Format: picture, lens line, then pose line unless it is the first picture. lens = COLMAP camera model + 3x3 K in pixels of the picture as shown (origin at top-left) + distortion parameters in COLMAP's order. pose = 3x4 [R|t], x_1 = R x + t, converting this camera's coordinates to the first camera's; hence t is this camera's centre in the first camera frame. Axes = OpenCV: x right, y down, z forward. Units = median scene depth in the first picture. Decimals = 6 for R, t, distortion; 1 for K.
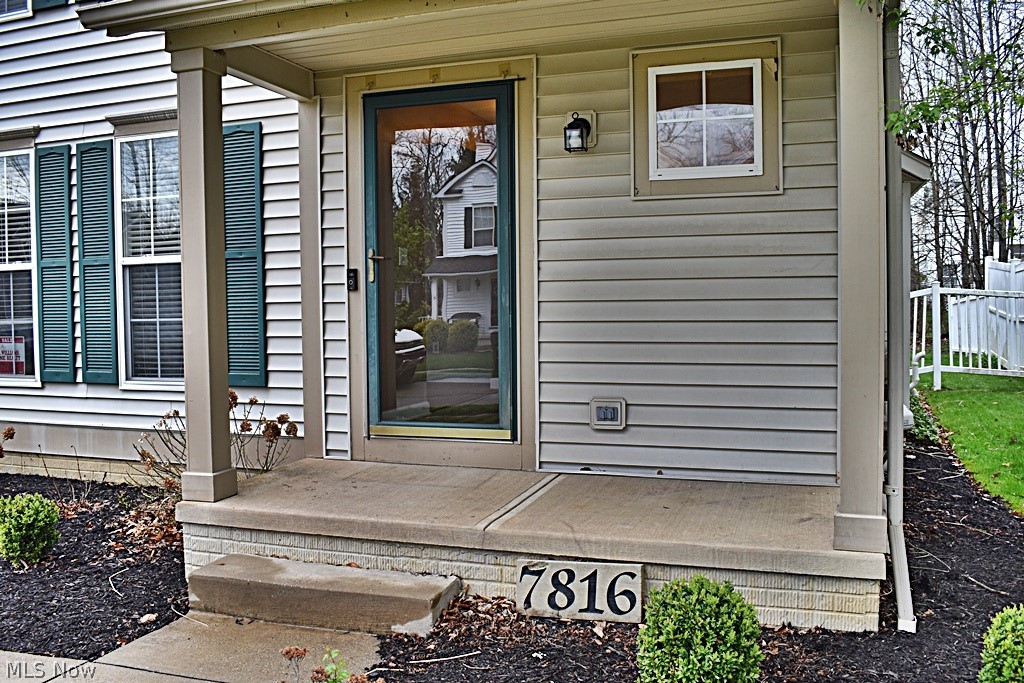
lens RADIAL K [[877.0, 0, 512.0], [0, 877.0, 341.5], [0, 0, 1]] dist [-0.087099, 0.008339]
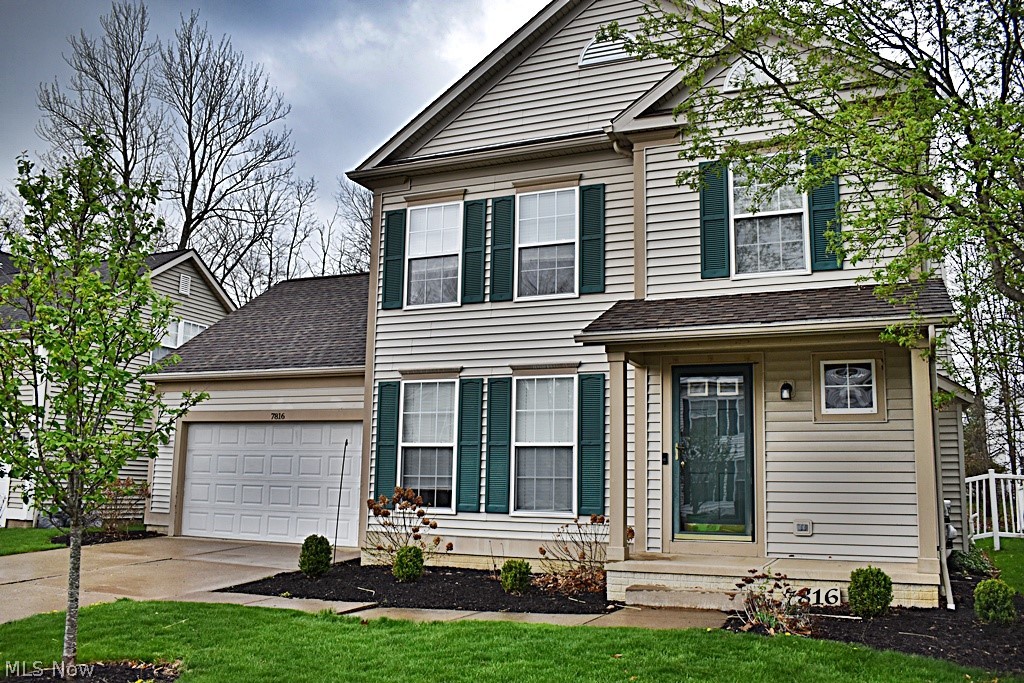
lens RADIAL K [[877.0, 0, 512.0], [0, 877.0, 341.5], [0, 0, 1]] dist [-0.087099, 0.008339]
pose [[0.996270, 0.019188, -0.084131, -0.364533], [-0.036126, 0.978156, -0.204709, 0.086463], [0.078365, 0.206985, 0.975201, -0.995201]]
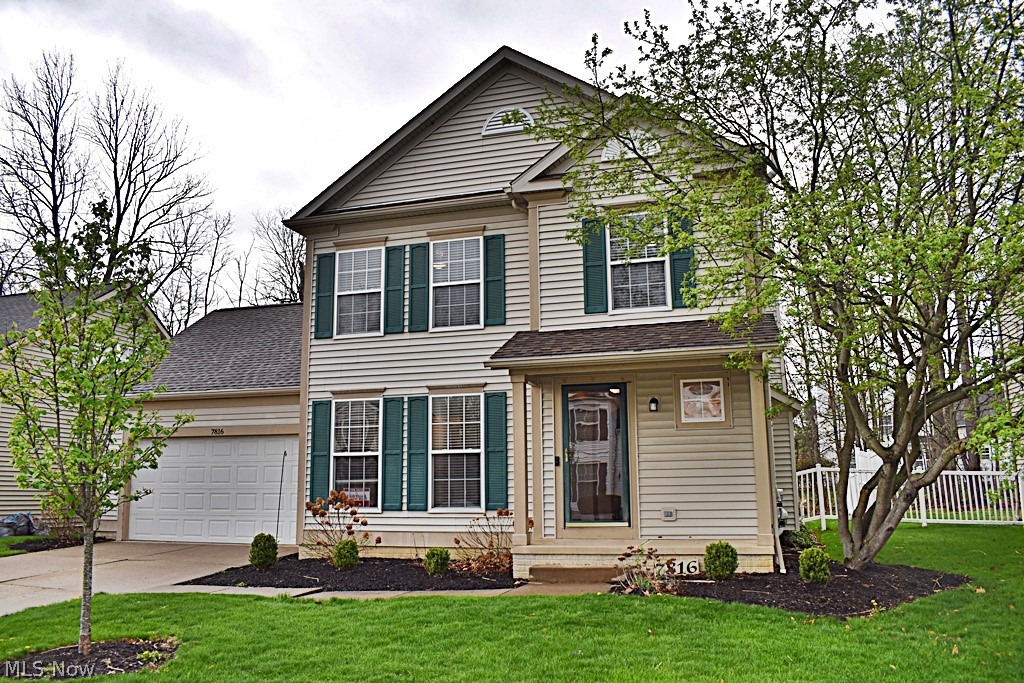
lens RADIAL K [[788.6, 0, 512.0], [0, 788.6, 341.5], [0, 0, 1]] dist [-0.092069, 0.001214]
pose [[0.998847, 0.011249, 0.046673, -0.409998], [-0.000290, 0.973557, -0.228443, 0.102734], [-0.048009, 0.228166, 0.972438, -1.165323]]
